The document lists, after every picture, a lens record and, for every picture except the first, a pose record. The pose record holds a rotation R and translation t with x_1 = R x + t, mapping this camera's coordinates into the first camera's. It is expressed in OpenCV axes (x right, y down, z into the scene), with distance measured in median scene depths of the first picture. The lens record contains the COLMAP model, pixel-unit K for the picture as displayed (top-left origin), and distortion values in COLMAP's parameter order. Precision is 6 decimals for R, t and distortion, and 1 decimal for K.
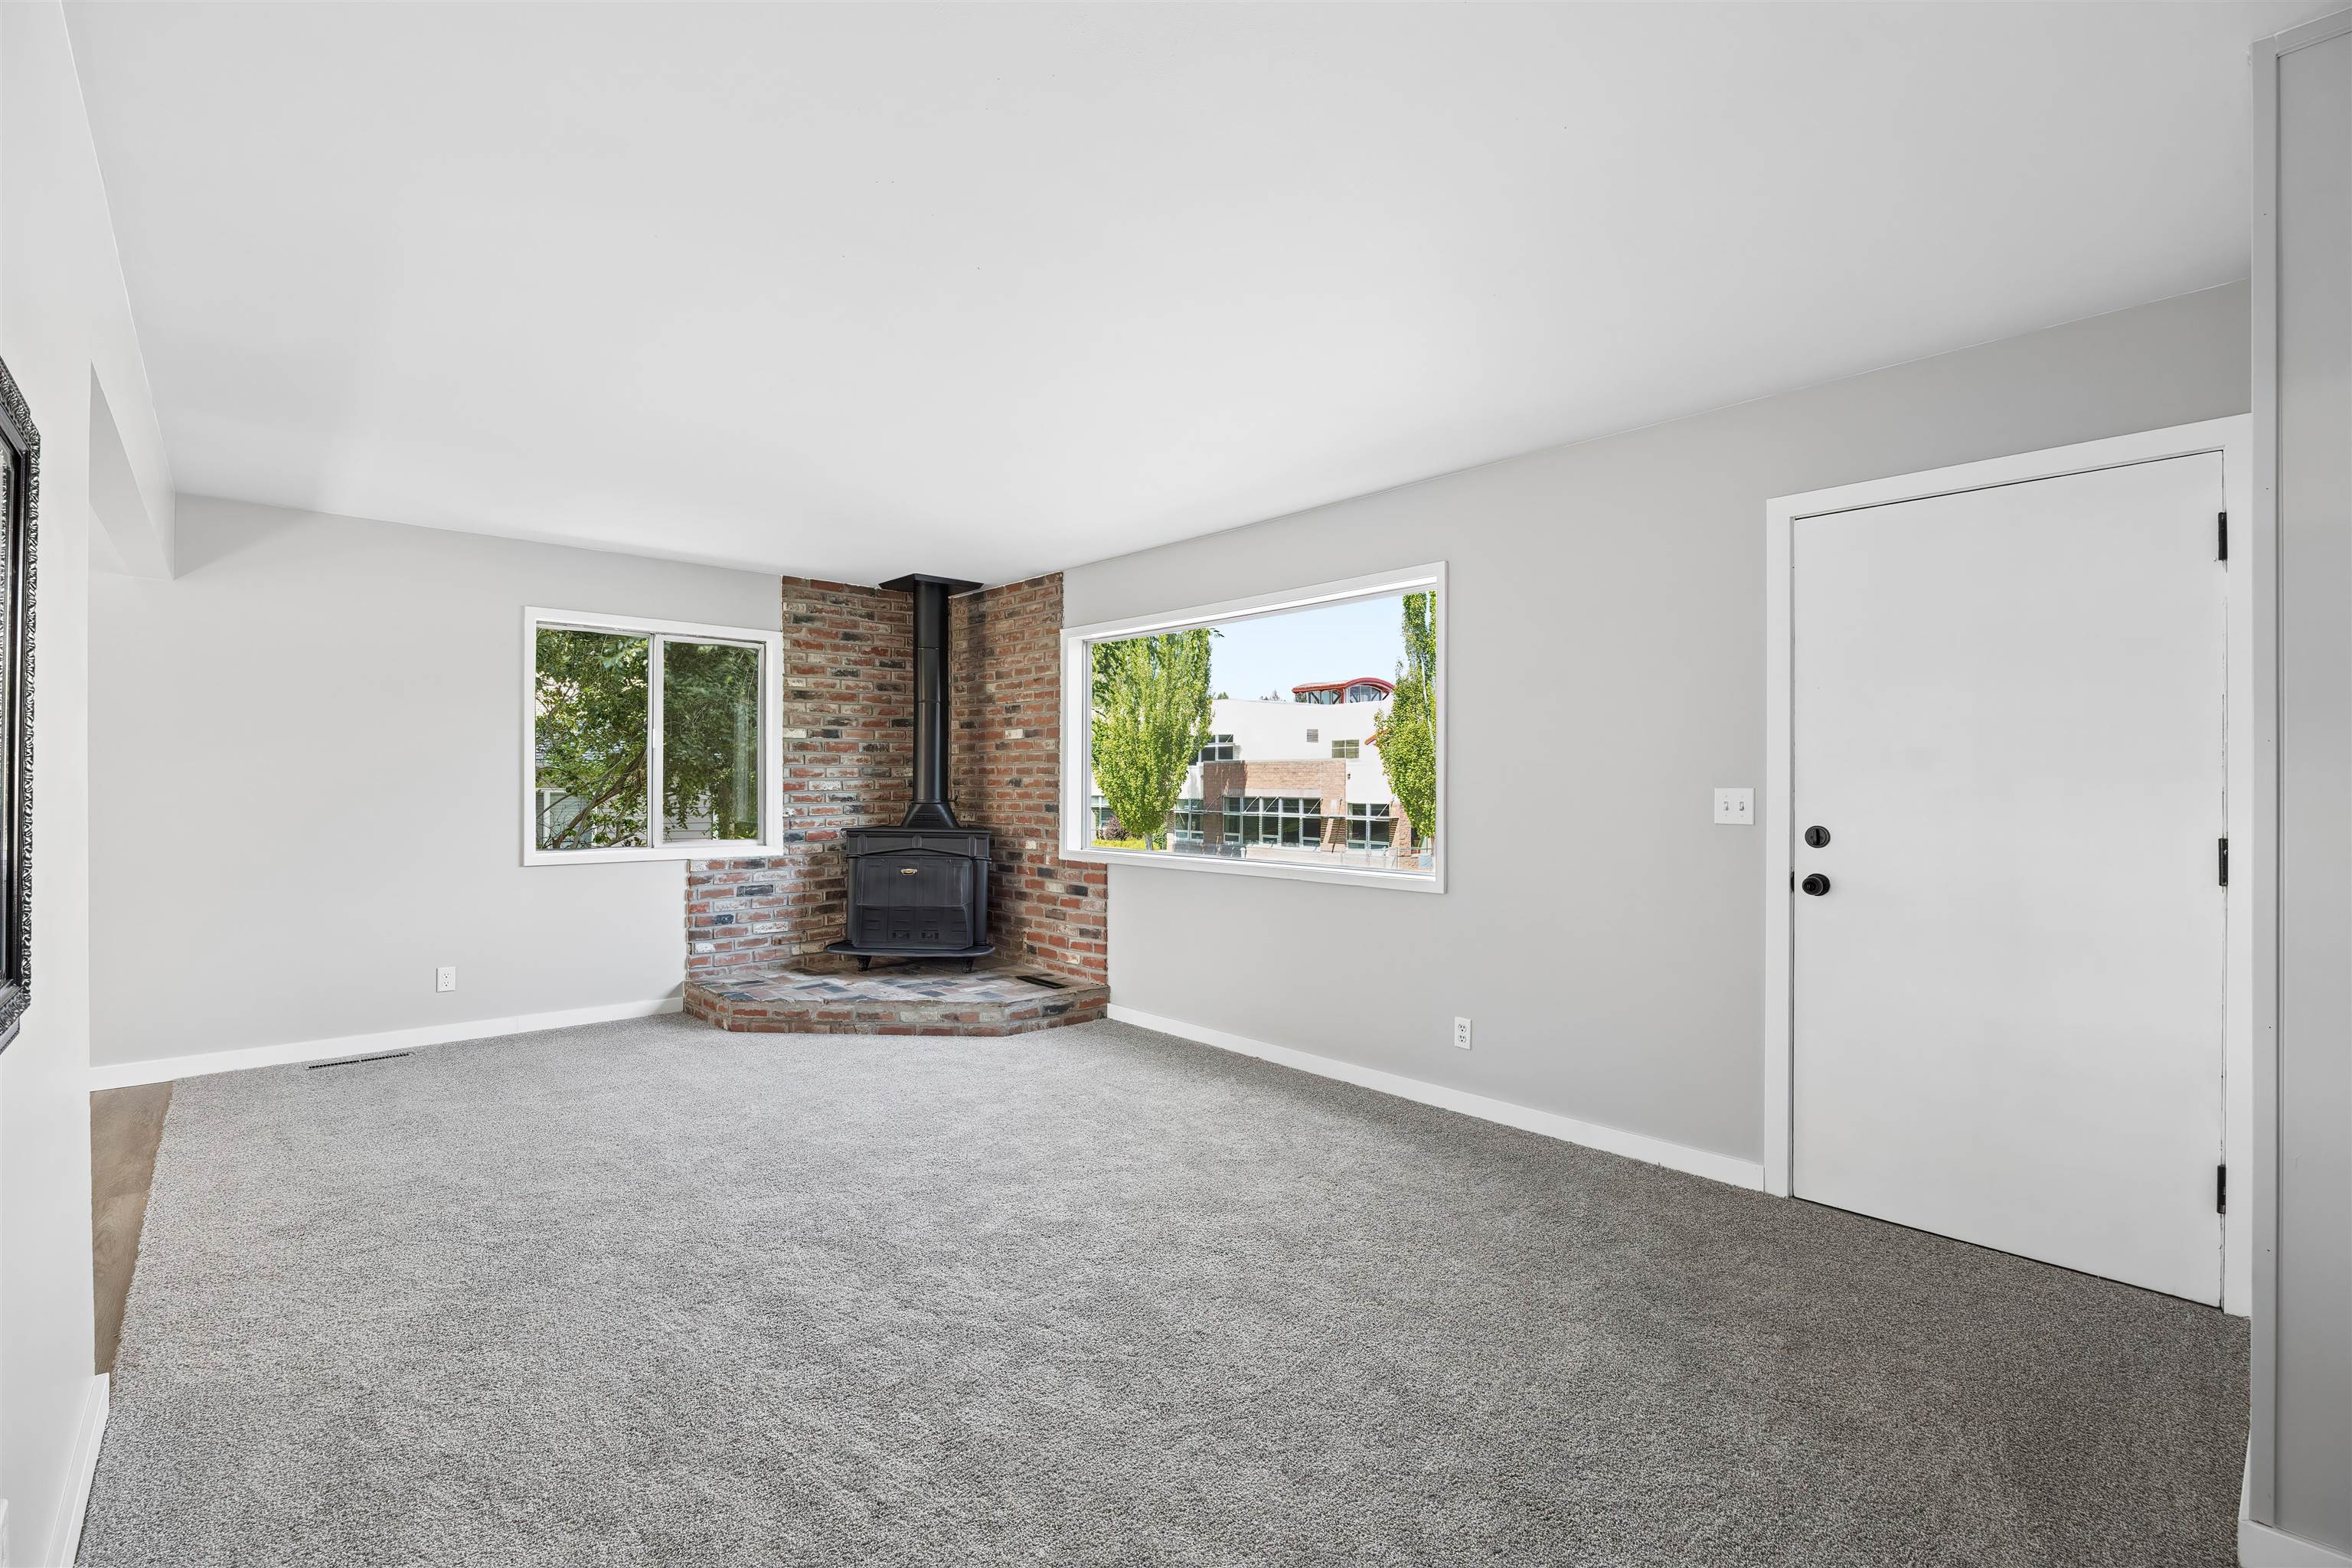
lens RADIAL K [[1054.8, 0, 1183.3], [0, 1054.8, 783.9], [0, 0, 1]] dist [-0.002286, -0.005404]
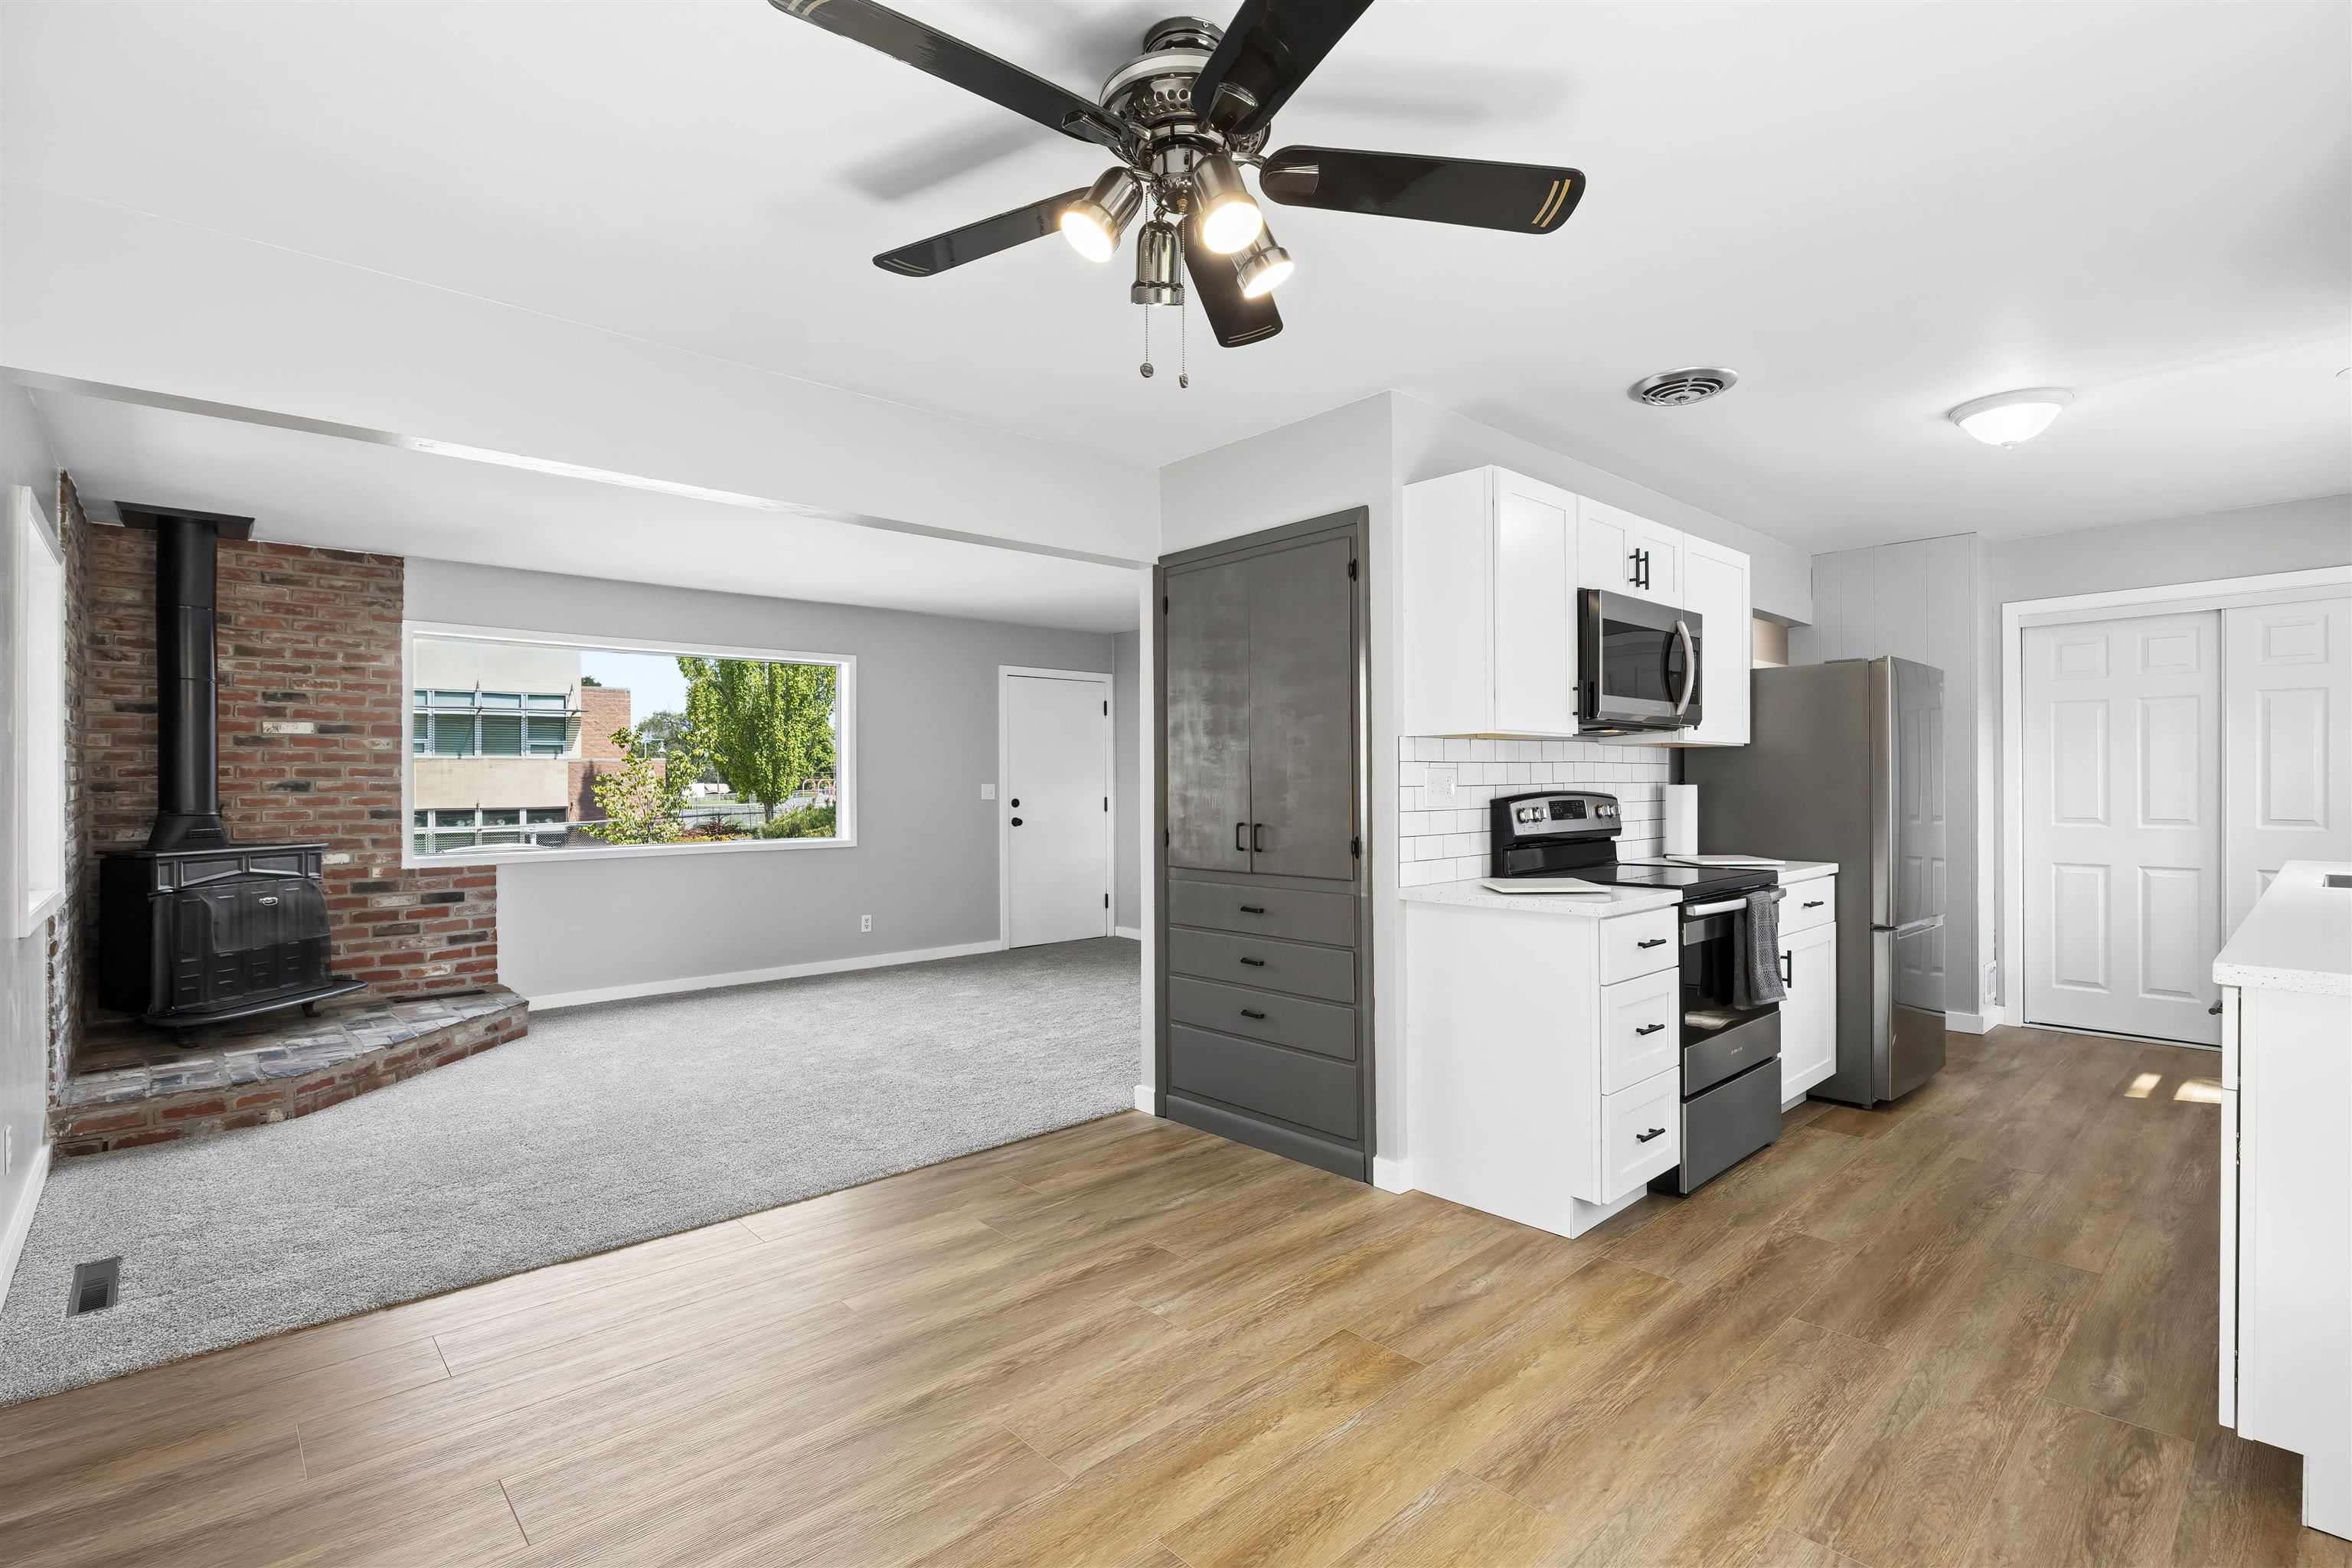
lens RADIAL K [[1086.6, 0, 1177.7], [0, 1086.6, 780.0], [0, 0, 1]] dist [-0.018262, 0.000386]
pose [[-0.007465, -0.001931, 0.999970, -1.035747], [0.005471, 0.999983, 0.001971, -0.004293], [-0.999957, 0.005486, -0.007455, 0.322829]]
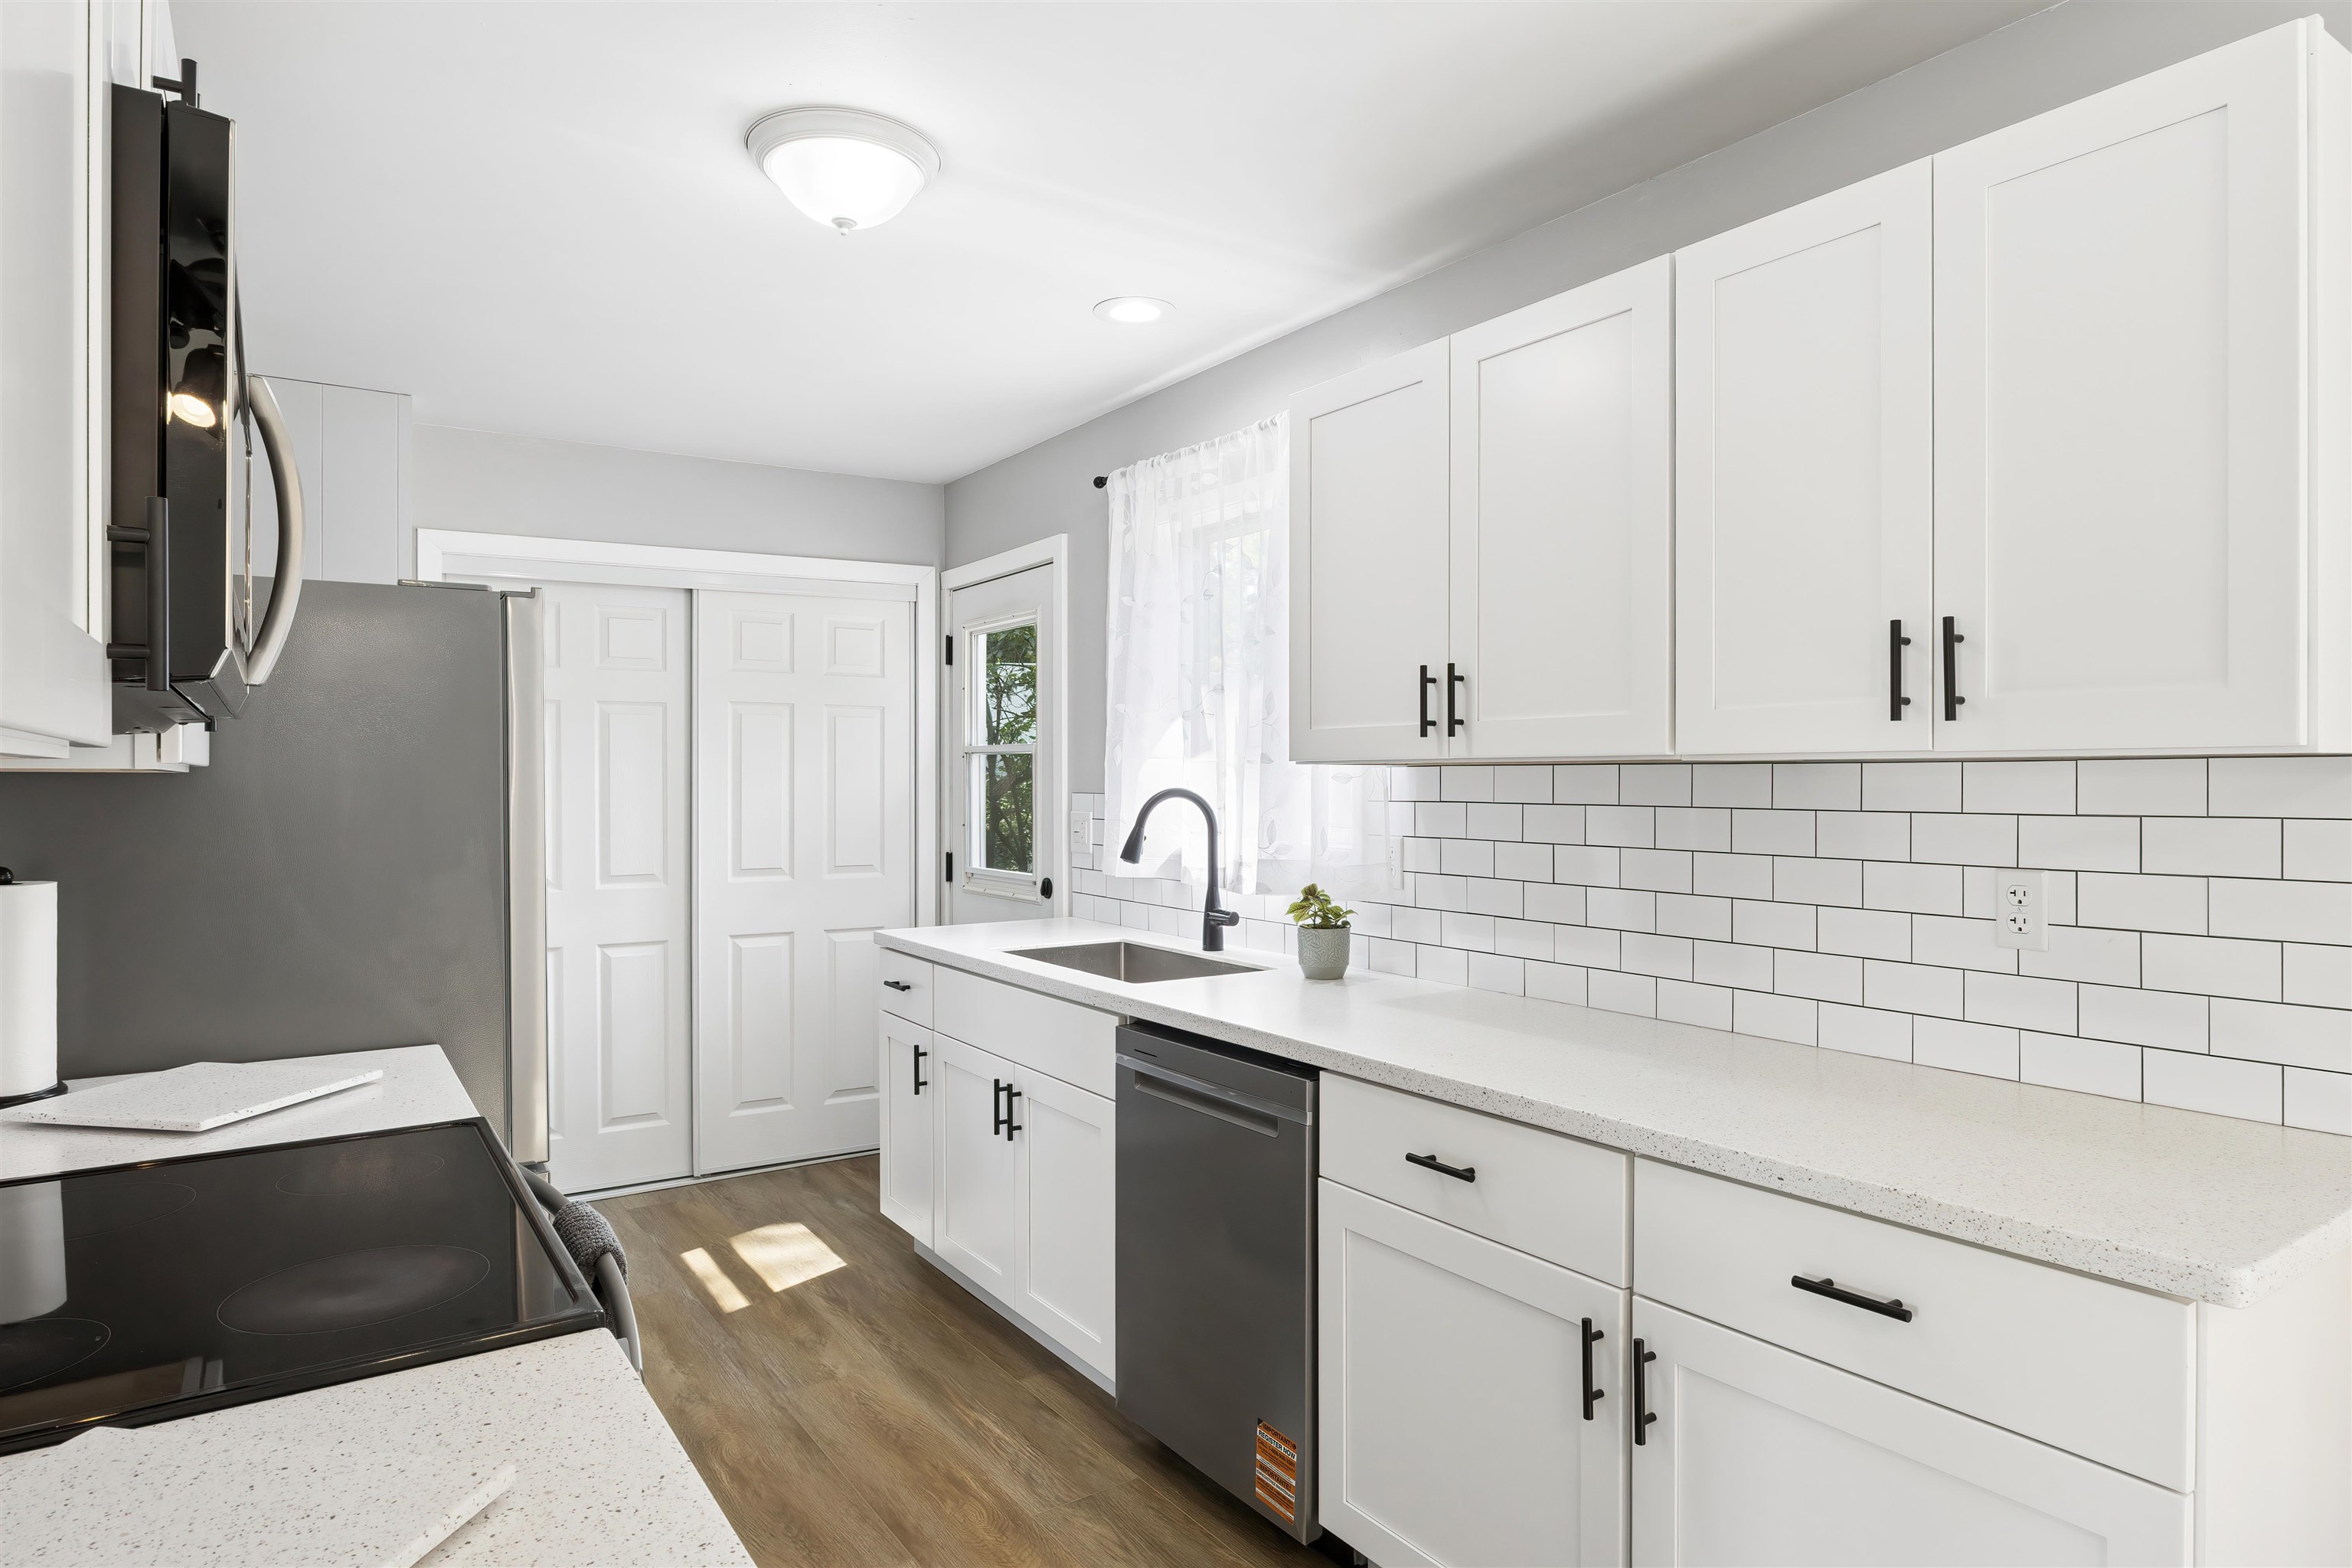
lens RADIAL K [[1347.9, 0, 1186.3], [0, 1347.9, 786.0], [0, 0, 1]] dist [-0.006521, 0.000477]
pose [[-0.991465, -0.002429, 0.130351, -0.619340], [-0.001444, 0.999970, 0.007647, -0.022632], [-0.130366, 0.007394, -0.991438, 0.245059]]
